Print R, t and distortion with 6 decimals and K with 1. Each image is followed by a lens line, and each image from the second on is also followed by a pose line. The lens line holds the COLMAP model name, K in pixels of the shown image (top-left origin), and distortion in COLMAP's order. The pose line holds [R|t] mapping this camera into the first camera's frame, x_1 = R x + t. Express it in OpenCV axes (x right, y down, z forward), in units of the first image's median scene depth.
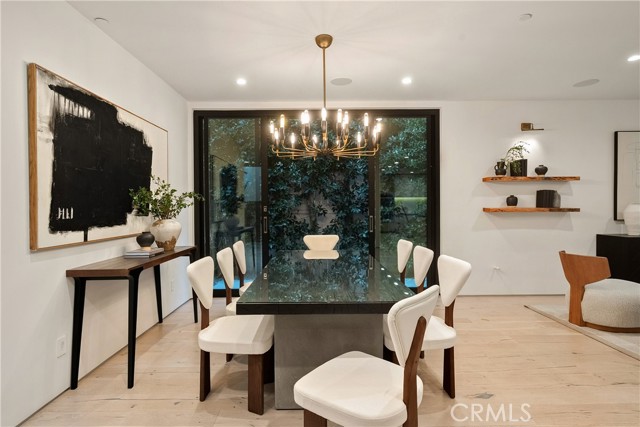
lens RADIAL K [[337.5, 0, 319.2], [0, 337.5, 211.3], [0, 0, 1]] dist [-0.001586, 0.001661]
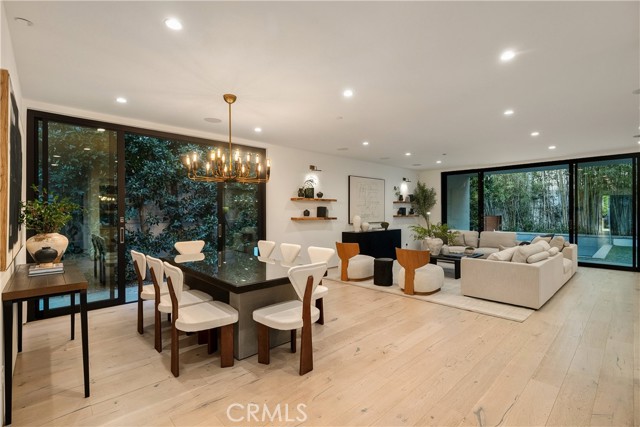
lens RADIAL K [[298.5, 0, 319.2], [0, 298.5, 213.6], [0, 0, 1]] dist [-0.002741, -0.000133]
pose [[0.736264, 0.002199, 0.676690, -0.352884], [0.006962, 0.999917, -0.010824, -0.013240], [-0.676658, 0.012681, 0.736188, -0.087681]]
